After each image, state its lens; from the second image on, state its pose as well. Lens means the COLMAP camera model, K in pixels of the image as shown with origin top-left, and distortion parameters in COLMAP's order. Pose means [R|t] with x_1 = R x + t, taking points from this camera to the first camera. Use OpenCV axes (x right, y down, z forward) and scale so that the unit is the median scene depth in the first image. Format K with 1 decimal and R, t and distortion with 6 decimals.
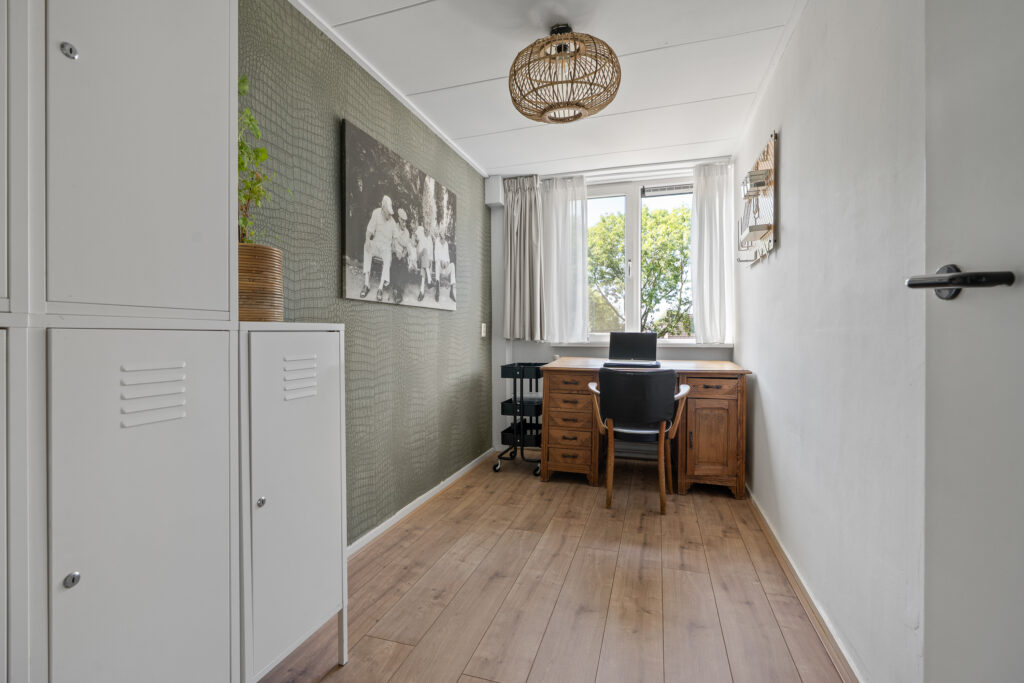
lens RADIAL K [[466.5, 0, 510.1], [0, 466.5, 338.6], [0, 0, 1]] dist [-0.002849, -0.000248]
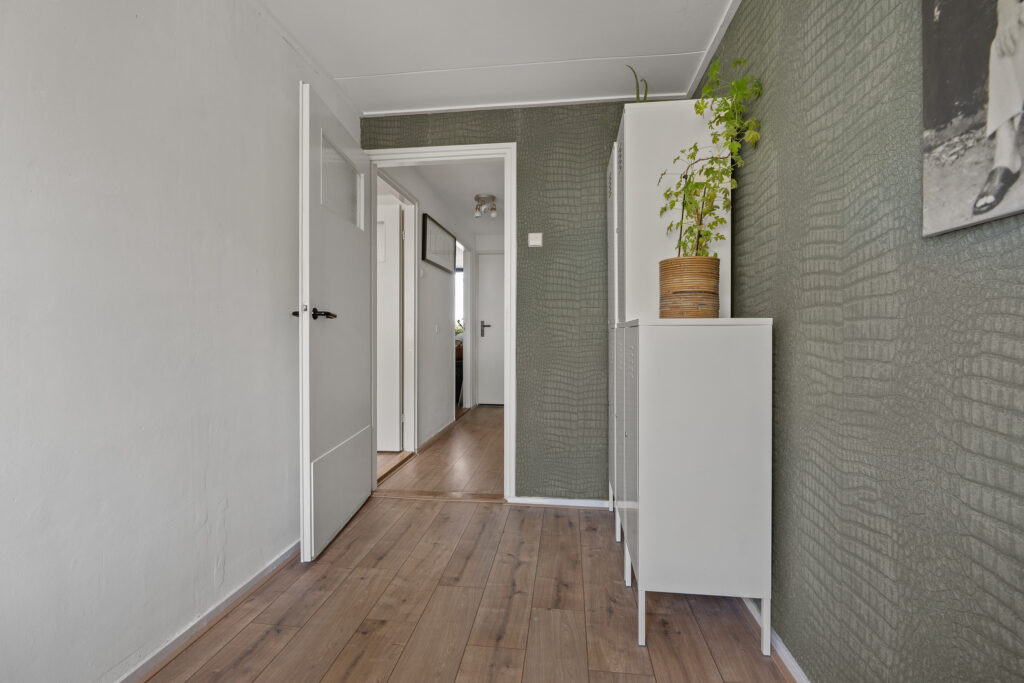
lens RADIAL K [[466.5, 0, 509.5], [0, 466.5, 336.2], [0, 0, 1]] dist [-0.002849, -0.000248]
pose [[-0.984477, 0.003688, -0.175477, 0.088186], [0.000793, 0.999862, 0.016565, -0.007281], [0.175514, 0.016169, -0.984344, 1.532262]]
